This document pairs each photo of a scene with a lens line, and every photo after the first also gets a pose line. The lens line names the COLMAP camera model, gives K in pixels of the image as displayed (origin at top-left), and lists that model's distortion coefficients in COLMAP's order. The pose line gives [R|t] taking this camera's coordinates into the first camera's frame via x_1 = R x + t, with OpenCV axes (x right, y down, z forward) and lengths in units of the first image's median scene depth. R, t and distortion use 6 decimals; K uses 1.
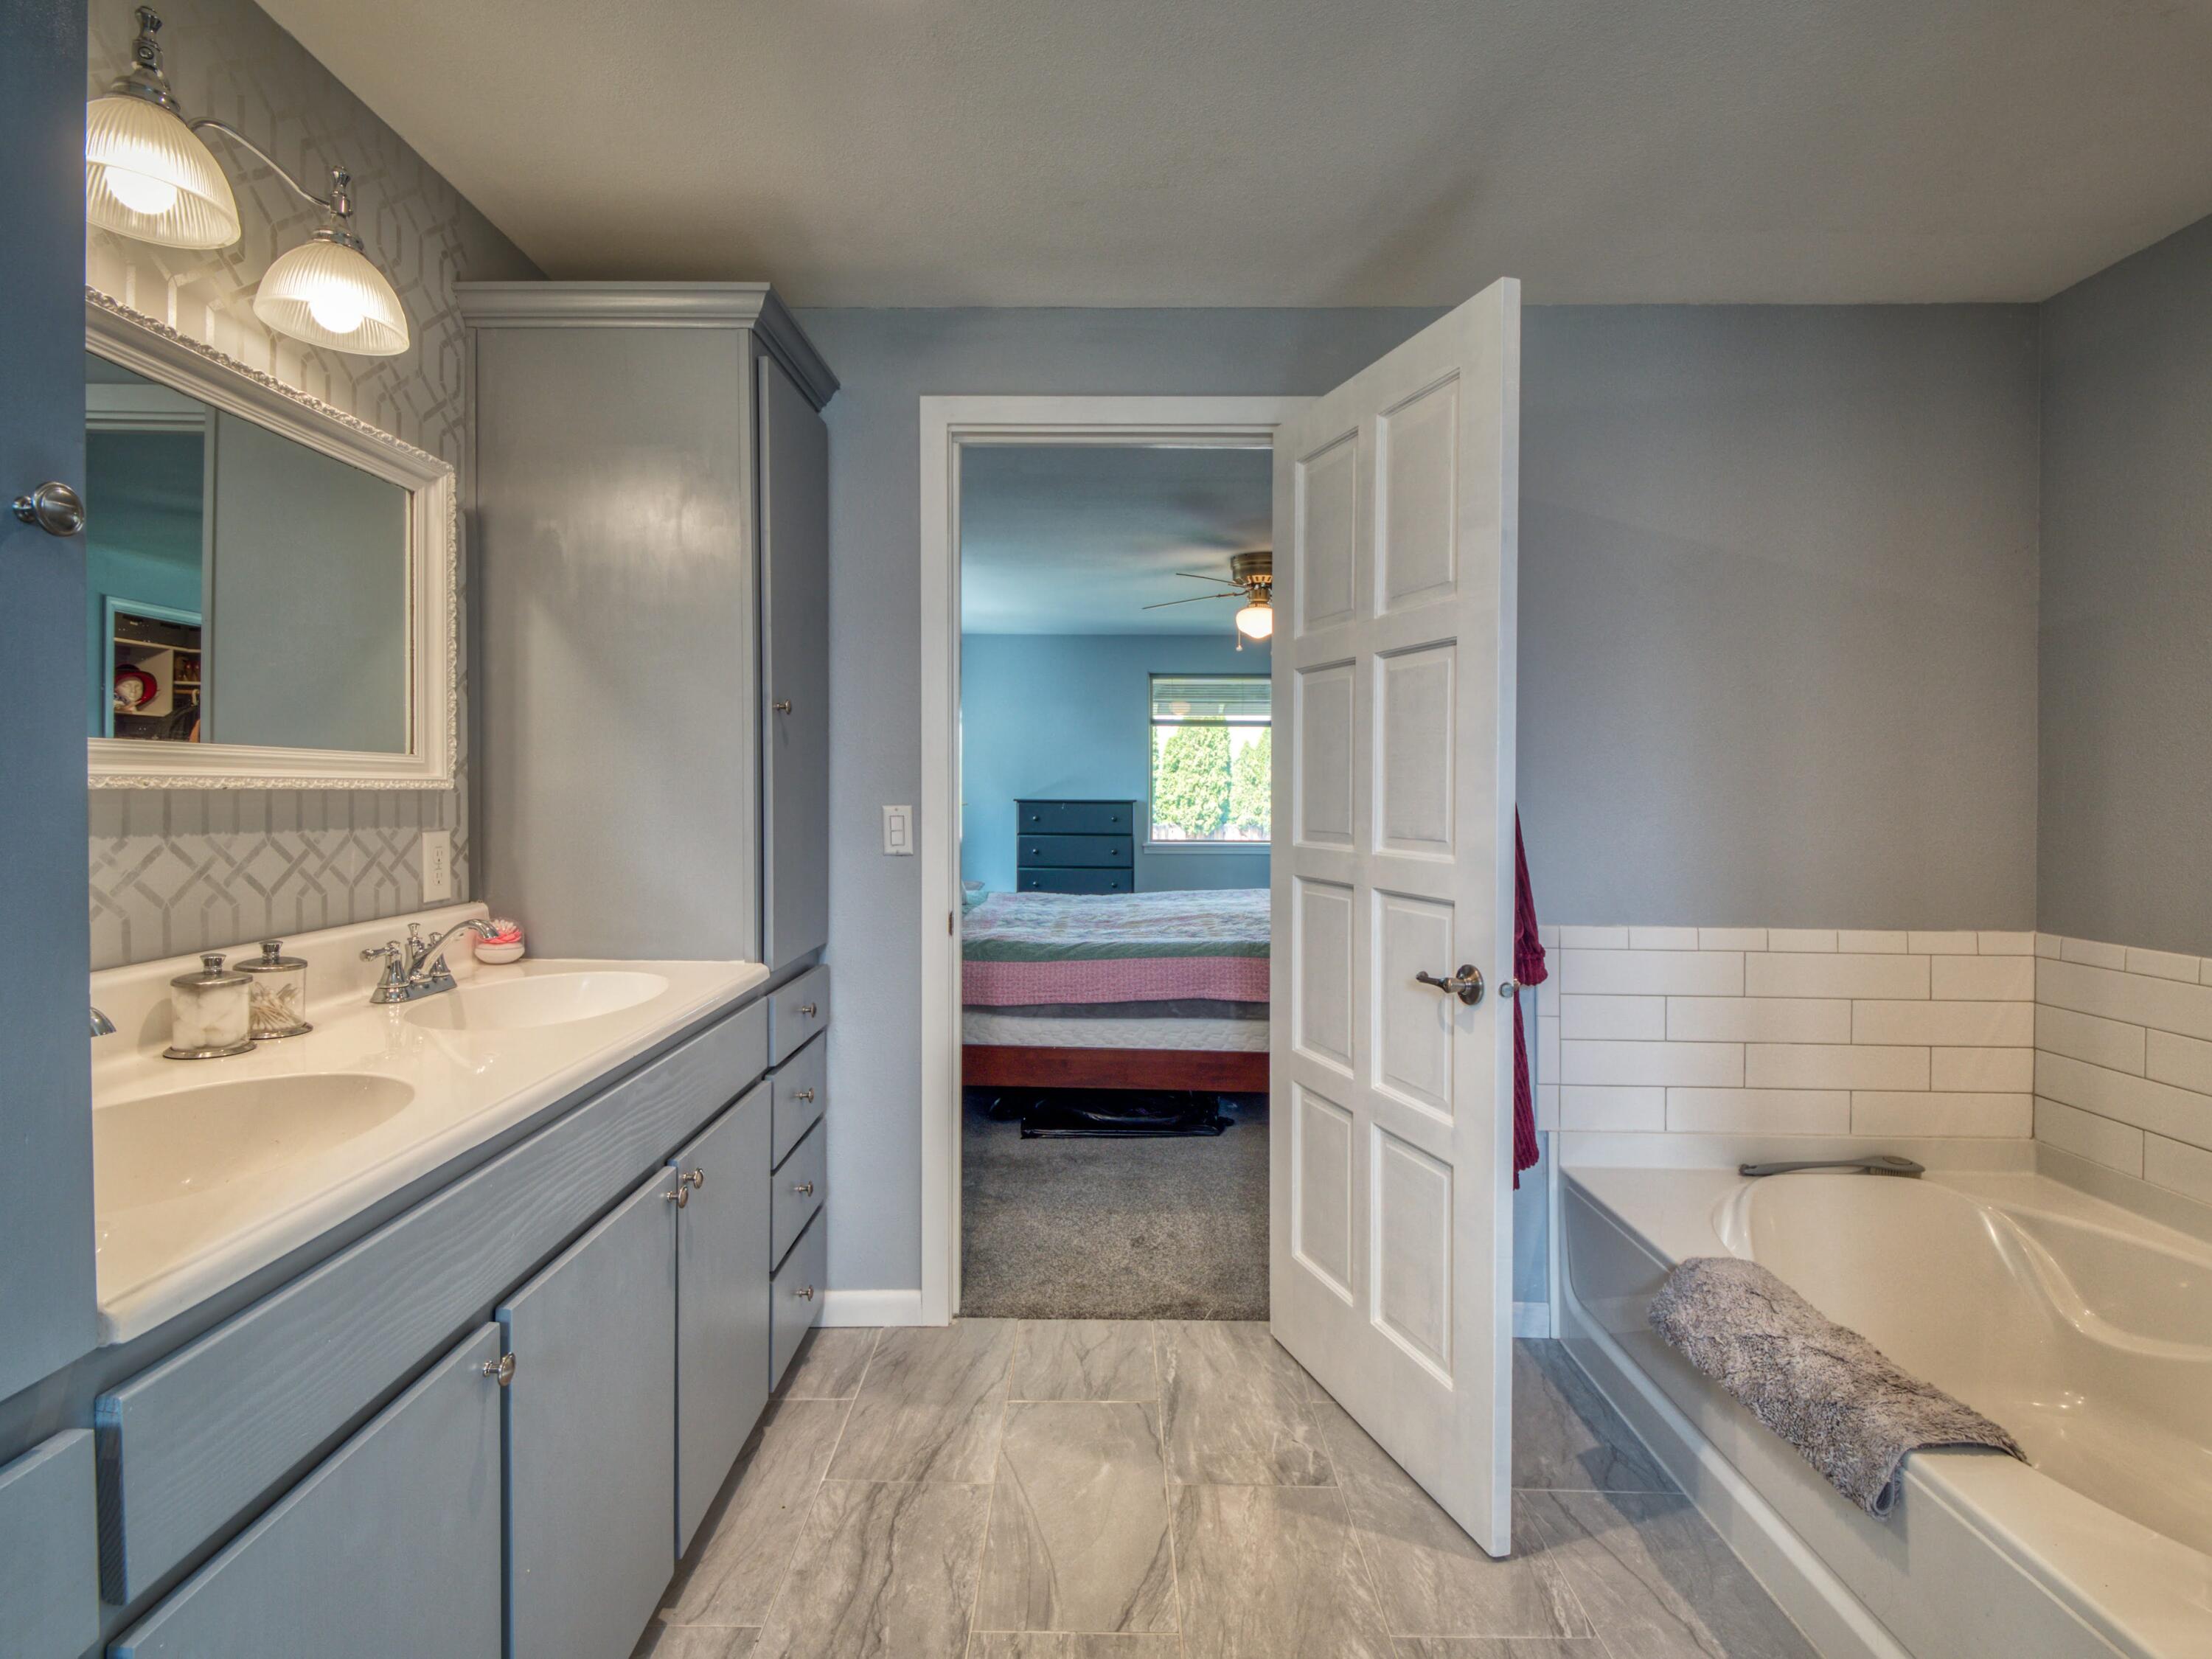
lens RADIAL K [[1039.5, 0, 1105.7], [0, 1039.5, 803.2], [0, 0, 1]] dist [0.021474, -0.018652]
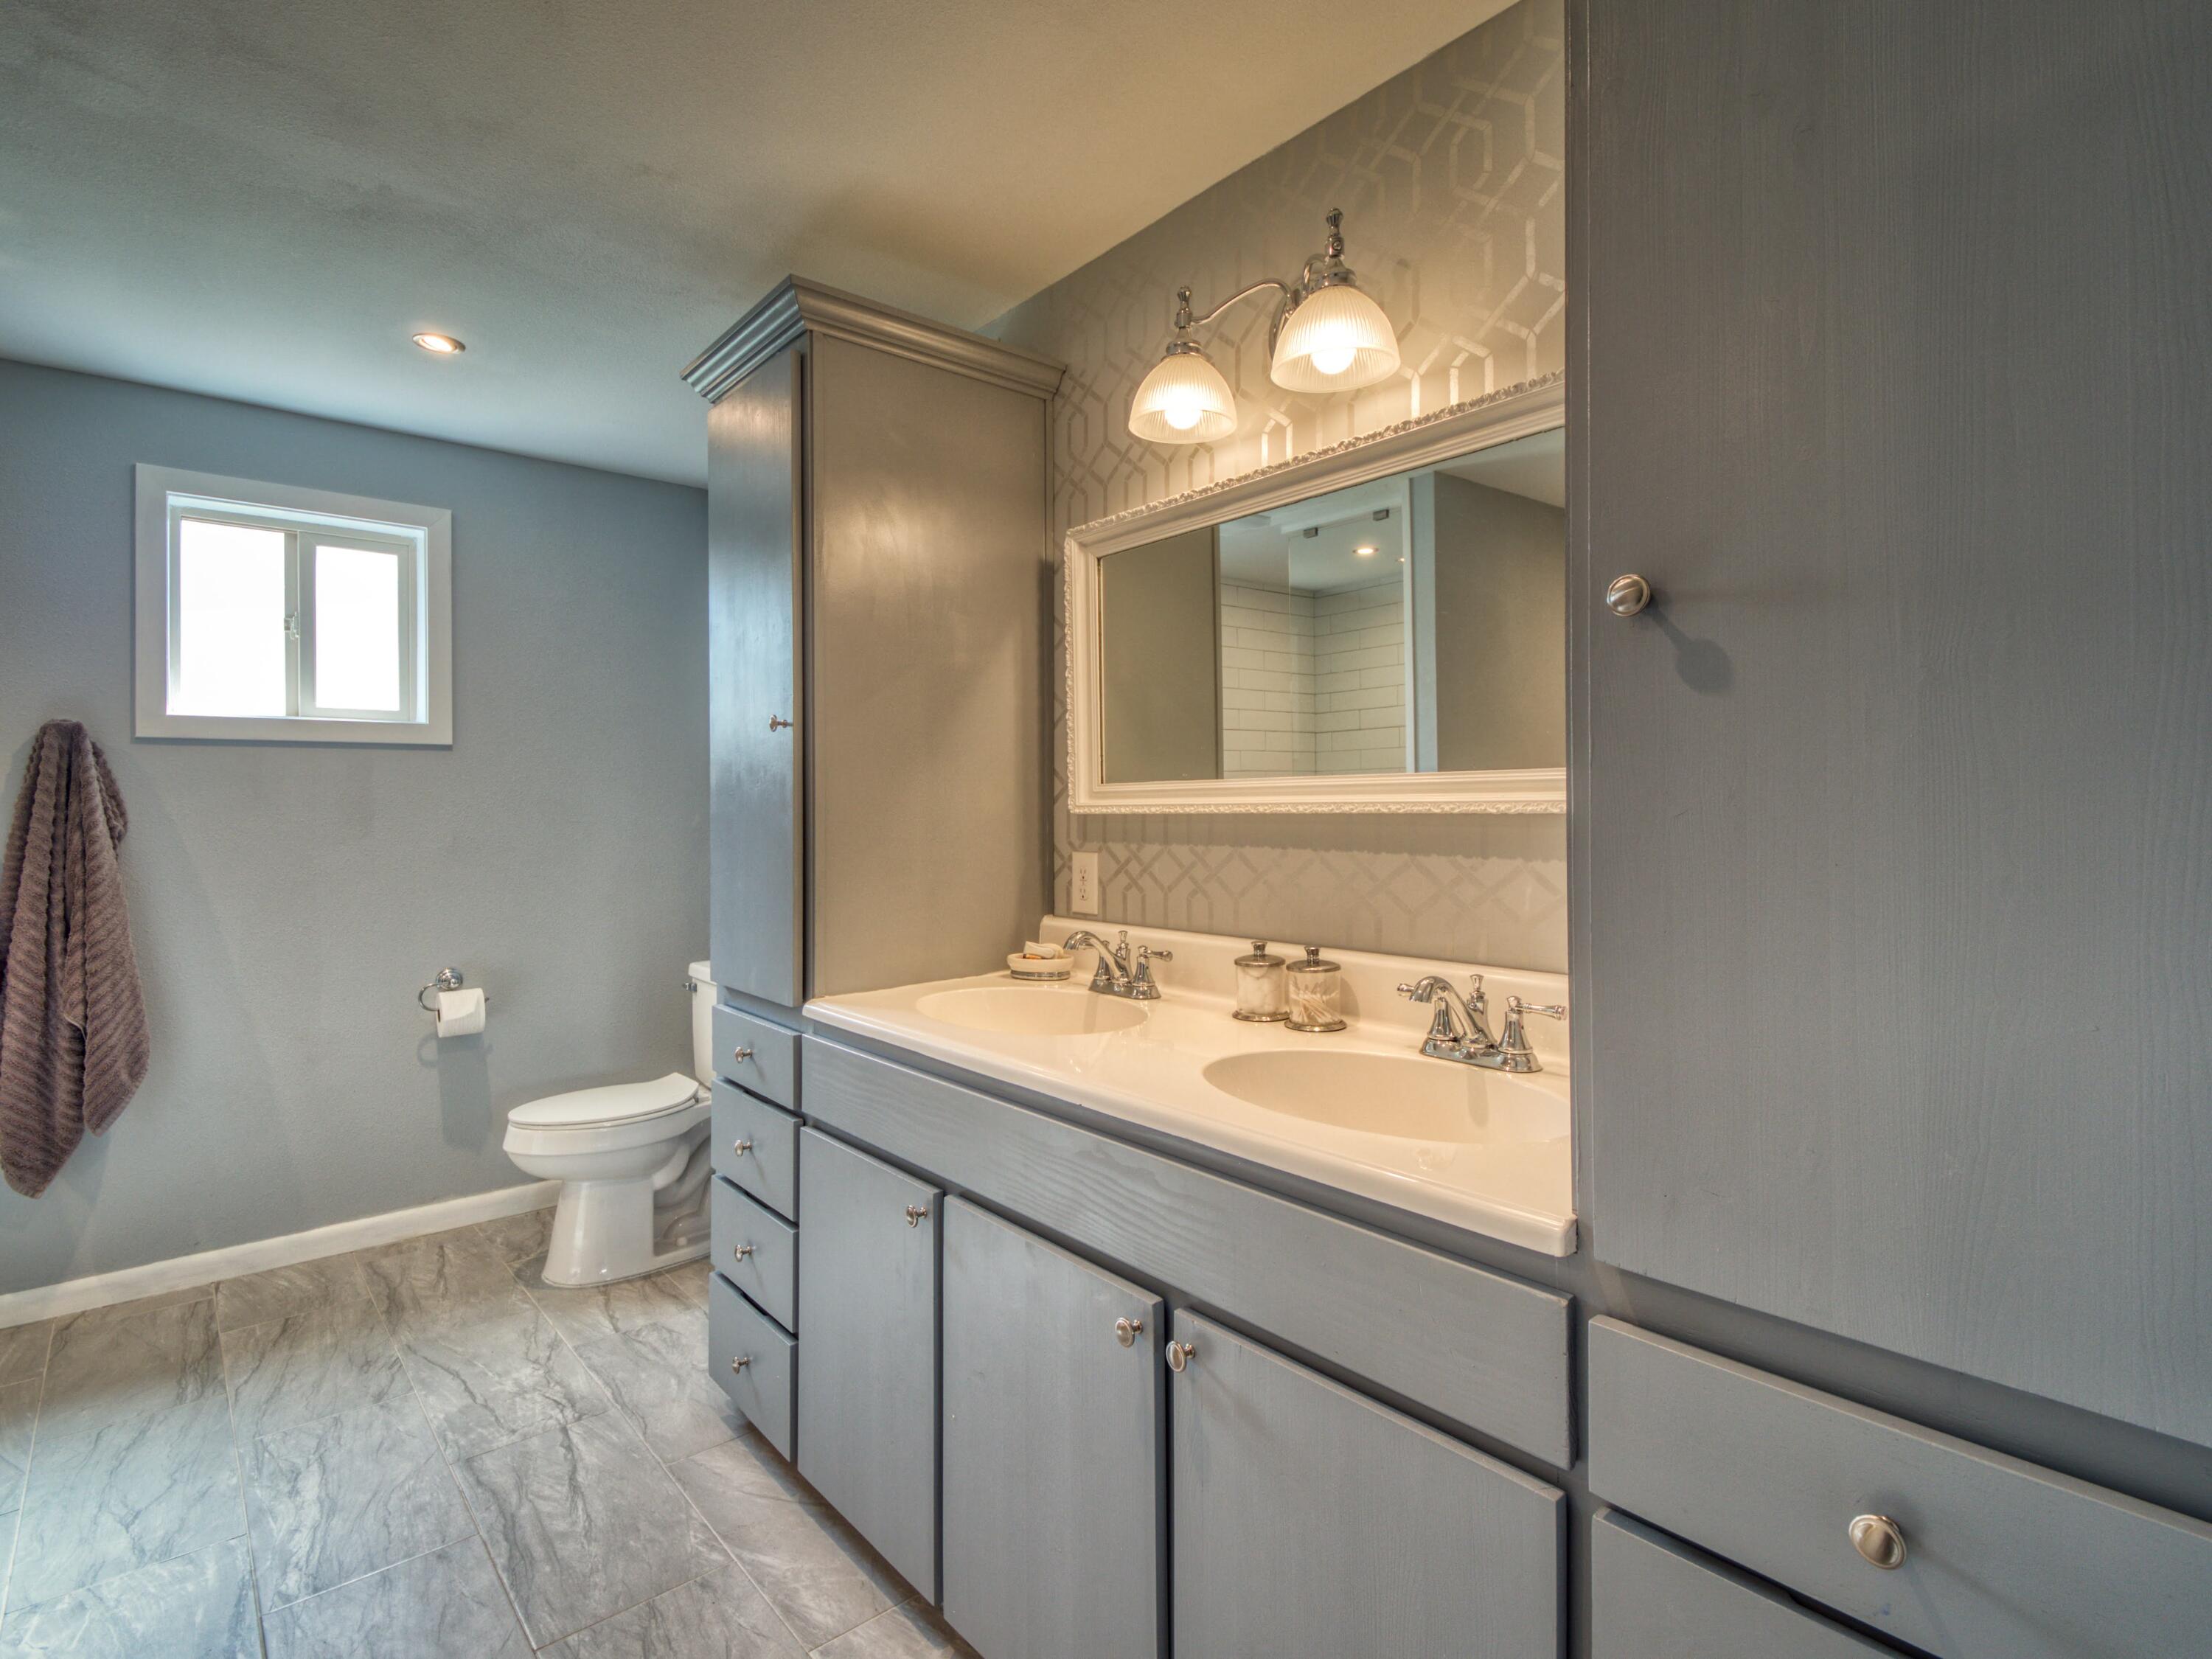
lens RADIAL K [[1039.5, 0, 1105.7], [0, 1039.5, 803.2], [0, 0, 1]] dist [0.021474, -0.018652]
pose [[-0.756109, -0.016003, -0.654250, 0.121508], [-0.015319, 0.999860, -0.006752, -0.013494], [0.654267, 0.004917, -0.756248, 1.826918]]
